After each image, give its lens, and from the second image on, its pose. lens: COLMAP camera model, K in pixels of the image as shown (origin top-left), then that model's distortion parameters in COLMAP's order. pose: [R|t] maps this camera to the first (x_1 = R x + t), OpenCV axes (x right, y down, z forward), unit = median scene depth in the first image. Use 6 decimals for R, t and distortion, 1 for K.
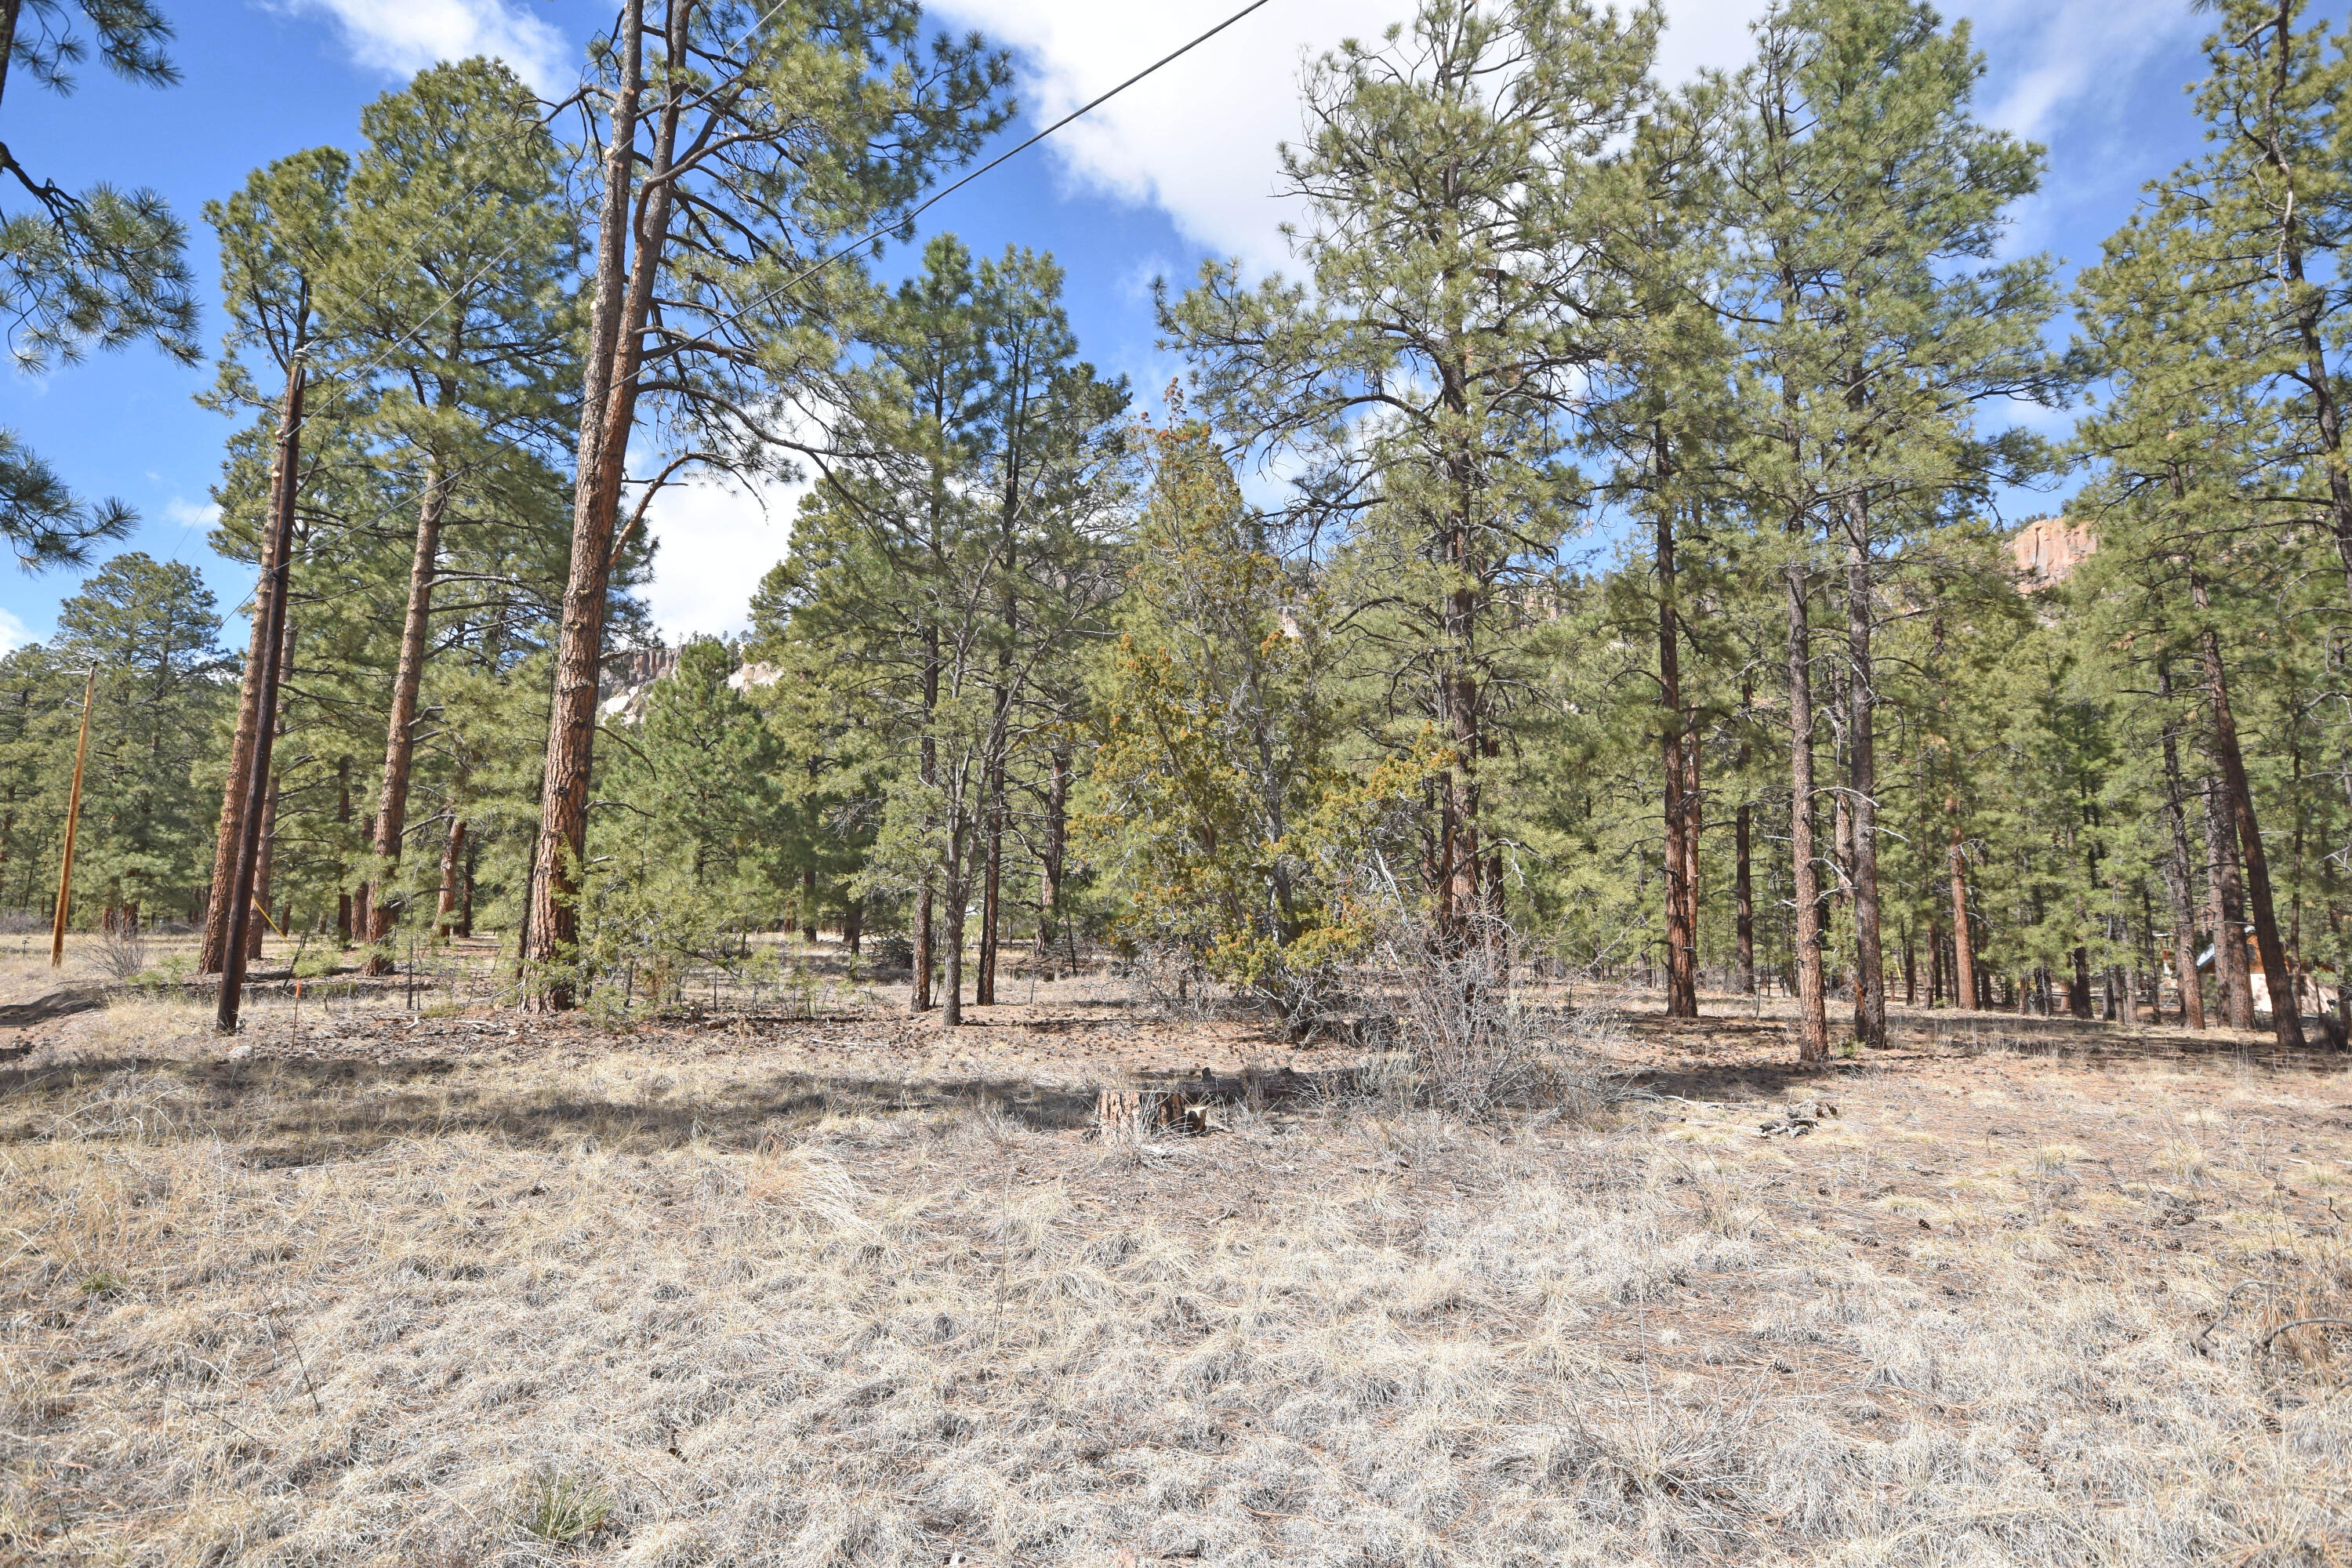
lens RADIAL K [[1341.5, 0, 1155.4], [0, 1341.5, 801.3], [0, 0, 1]] dist [-0.002459, 0.041823]
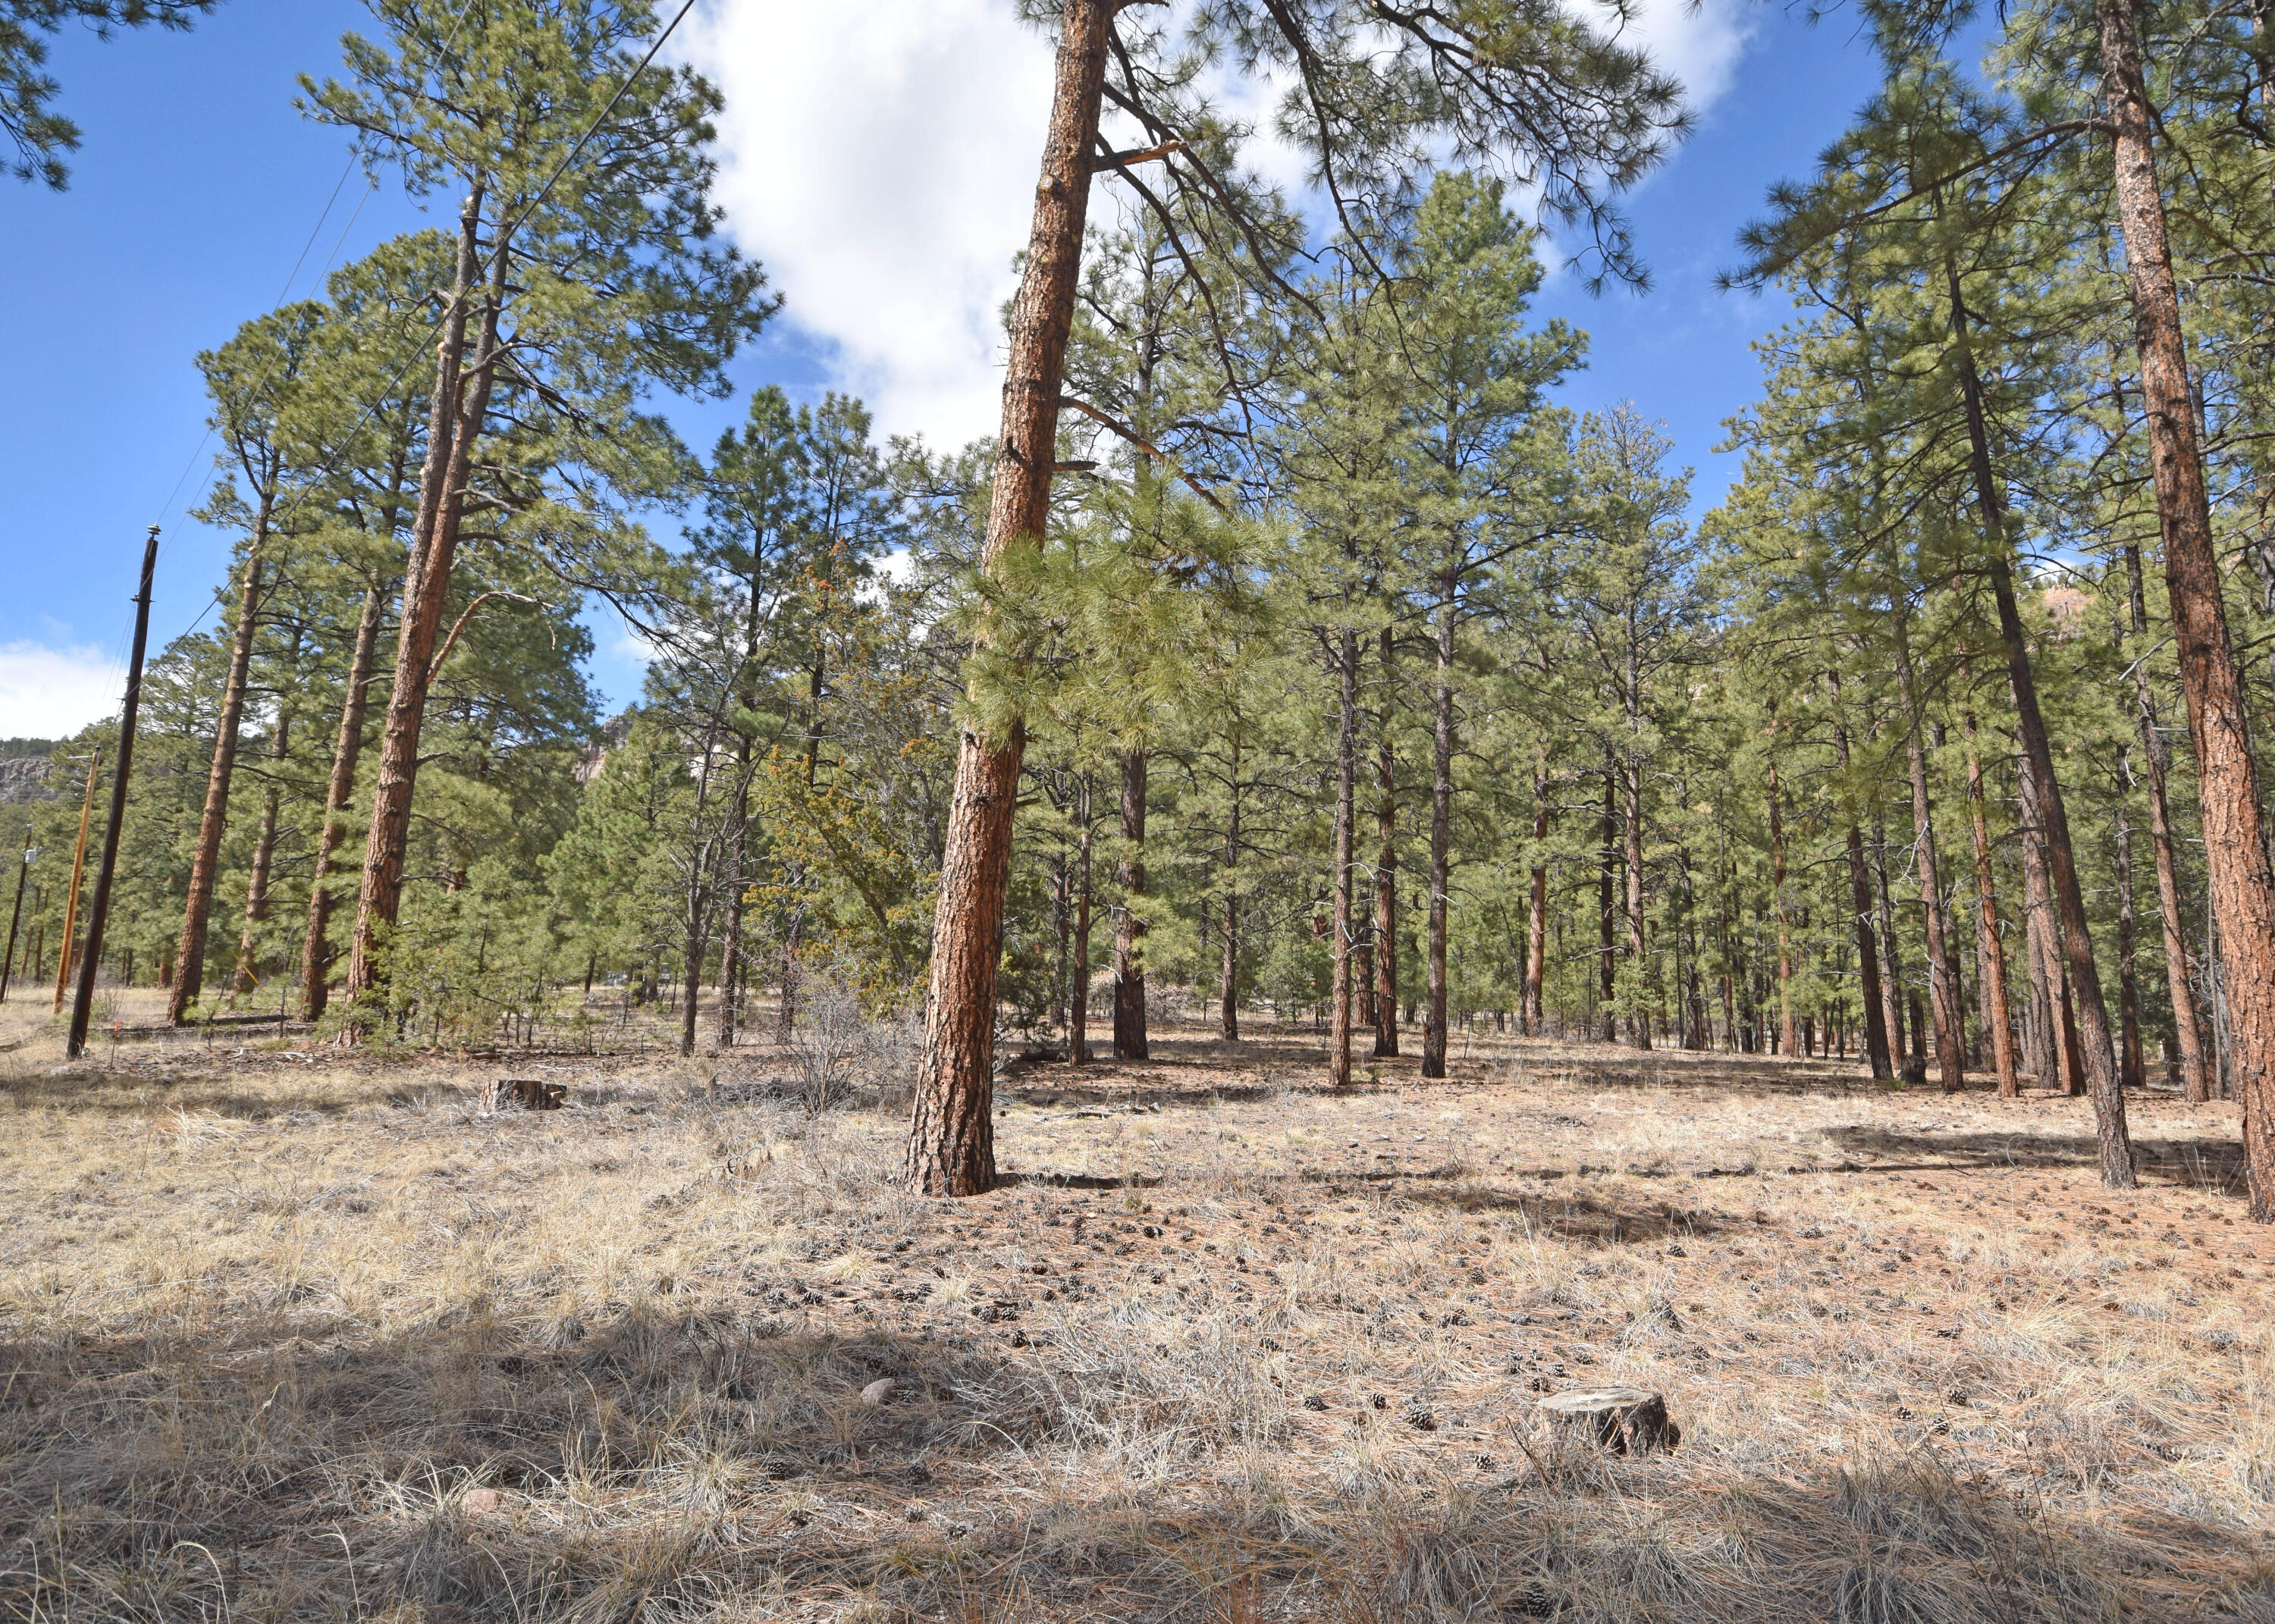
lens RADIAL K [[1392.1, 0, 1222.7], [0, 1392.1, 810.5], [0, 0, 1]] dist [-0.004319, 0.035675]
pose [[0.999055, -0.006028, -0.043037, 0.321922], [0.004692, 0.999506, -0.031067, -0.013535], [0.043203, 0.030836, 0.998590, -0.207061]]
